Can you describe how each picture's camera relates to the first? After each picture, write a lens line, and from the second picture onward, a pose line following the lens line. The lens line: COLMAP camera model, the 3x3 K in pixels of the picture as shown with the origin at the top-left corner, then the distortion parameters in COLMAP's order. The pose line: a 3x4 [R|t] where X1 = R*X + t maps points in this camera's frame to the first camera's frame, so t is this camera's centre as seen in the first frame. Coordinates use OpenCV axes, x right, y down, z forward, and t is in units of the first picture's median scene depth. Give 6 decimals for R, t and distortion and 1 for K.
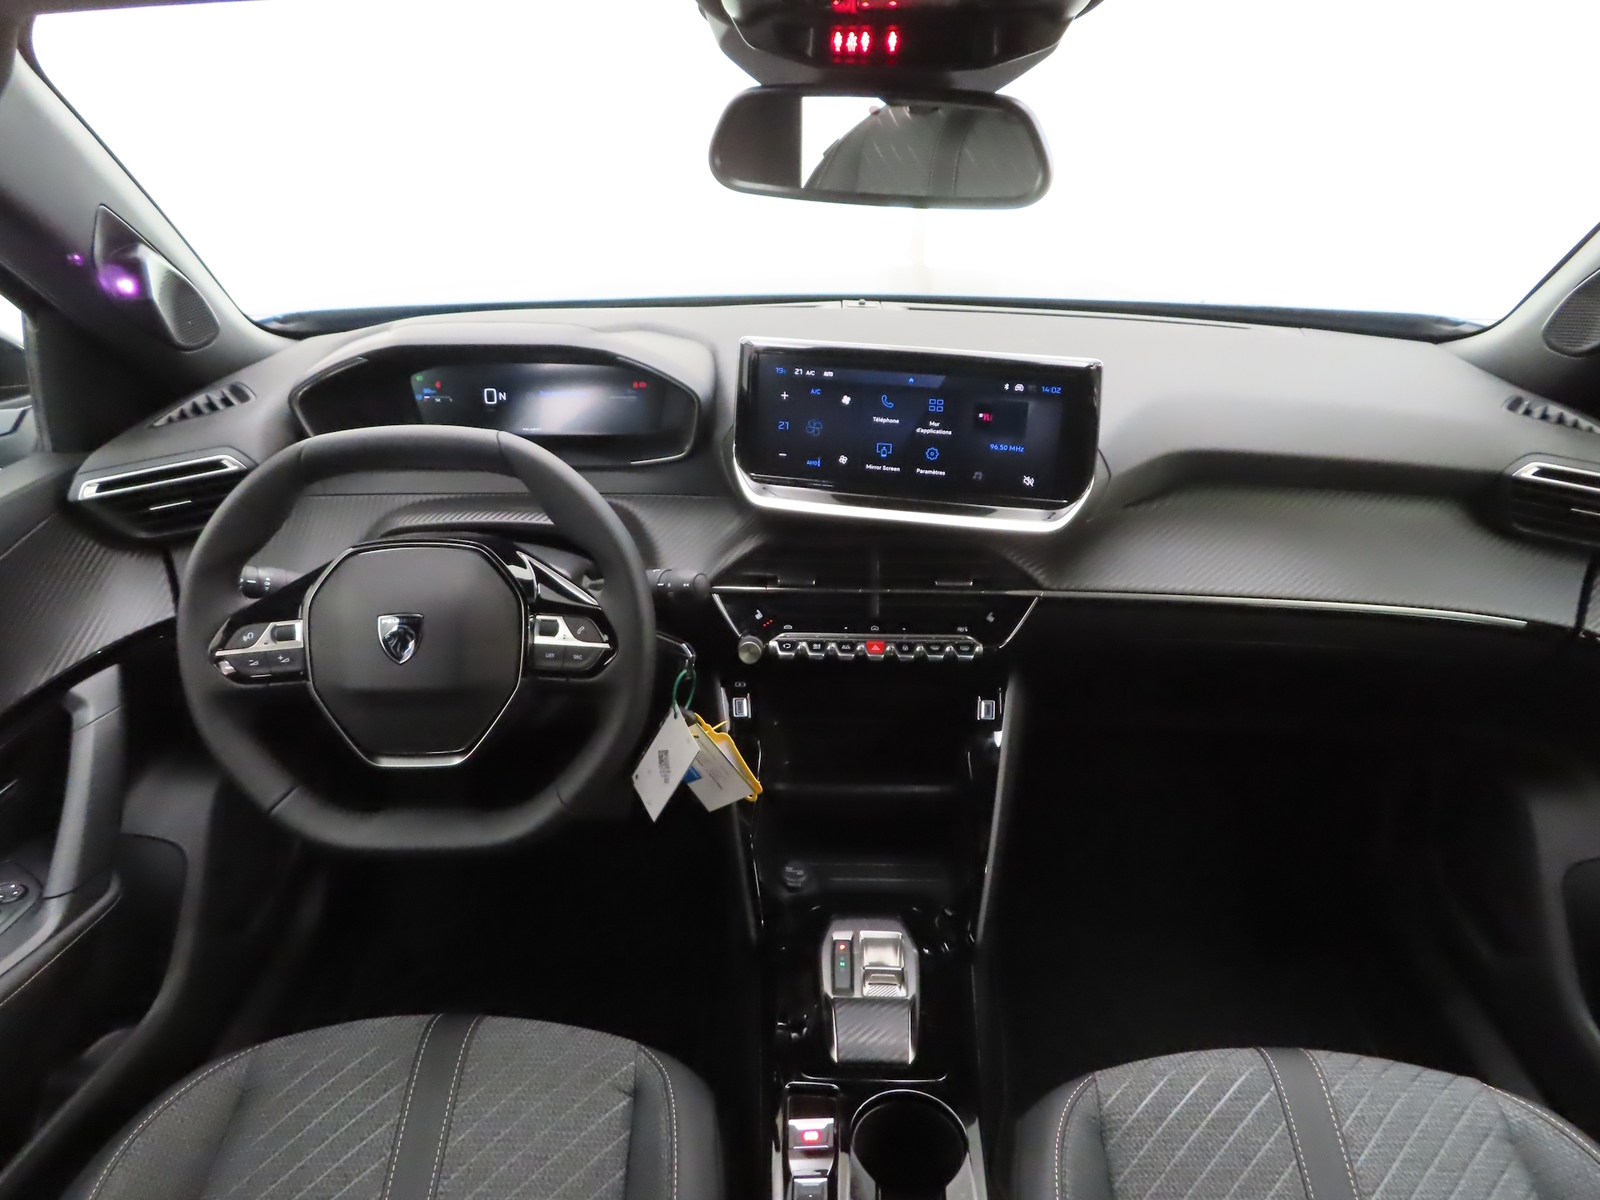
lens RADIAL K [[1190.2, 0, 800.0], [0, 1190.2, 600.0], [0, 0, 1]] dist [0.013943, -0.003425]
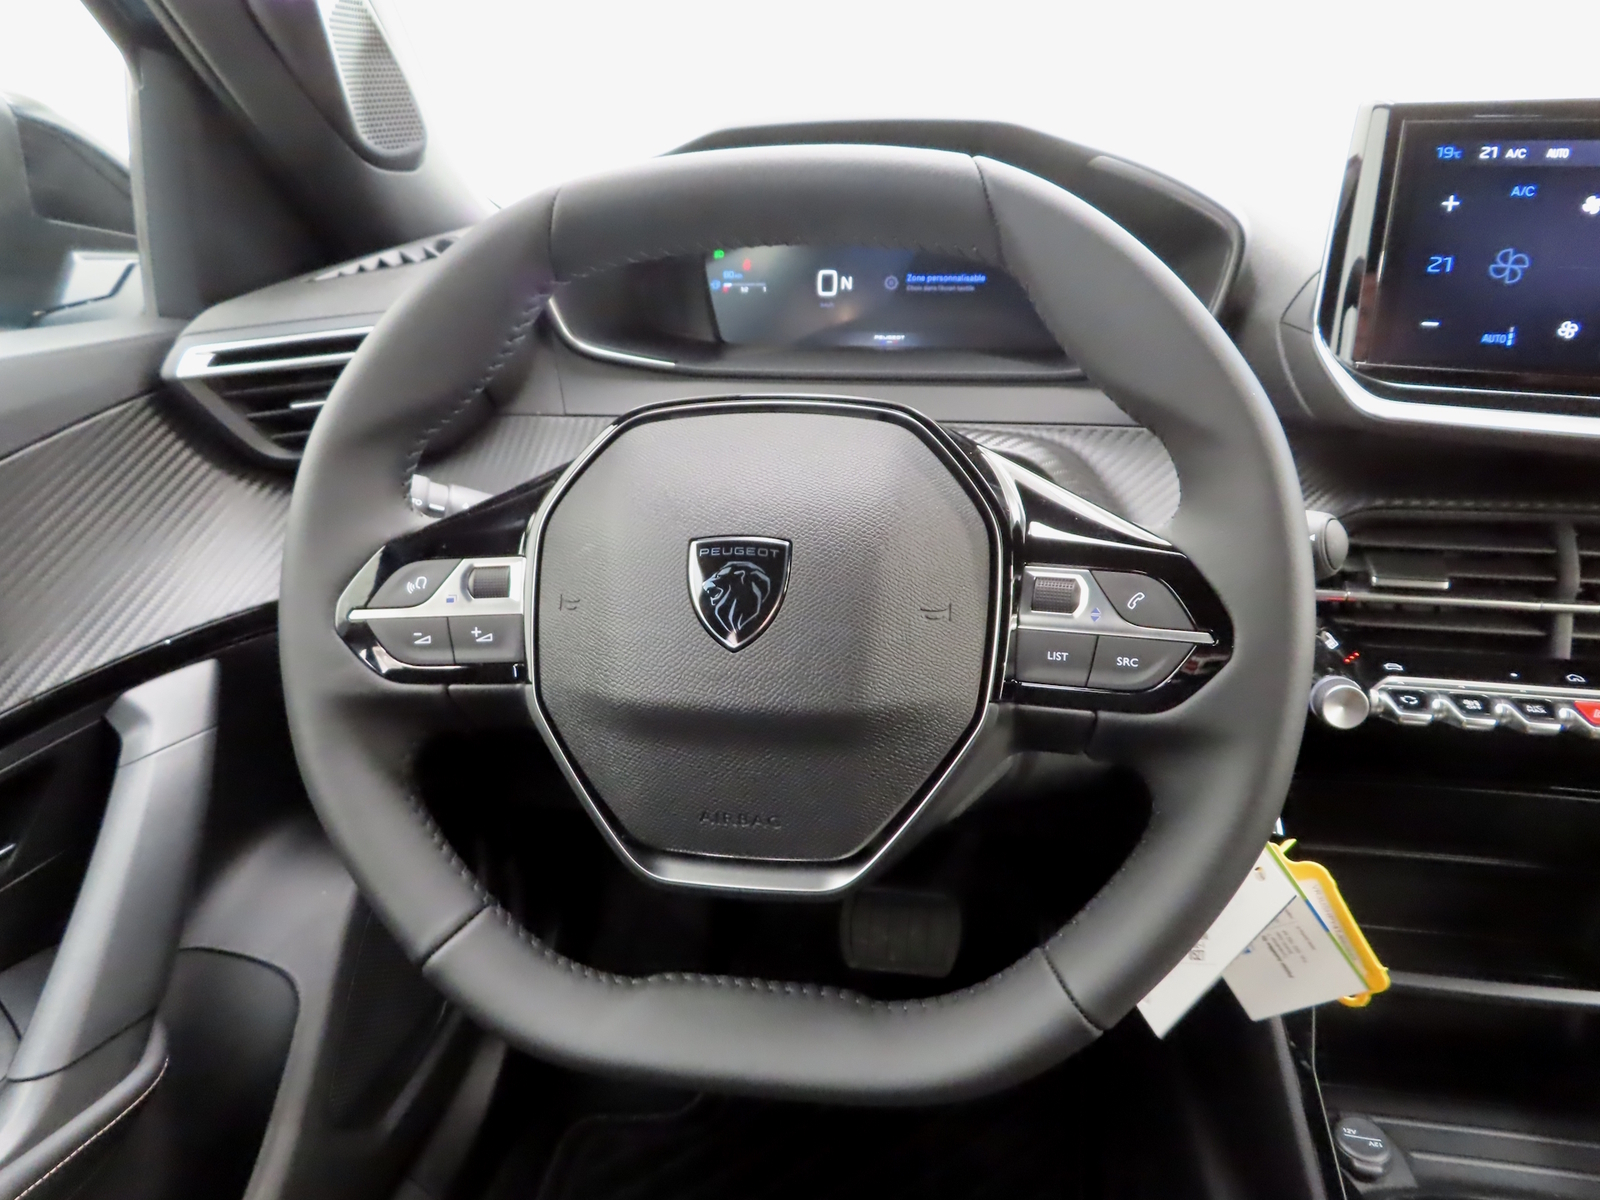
lens RADIAL K [[1190.2, 0, 800.0], [0, 1190.2, 600.0], [0, 0, 1]] dist [0.013943, -0.003425]
pose [[0.987301, 0.048175, -0.151382, -0.216094], [-0.062150, 0.994092, -0.088982, 0.064412], [0.146201, 0.097260, 0.984462, 0.502239]]
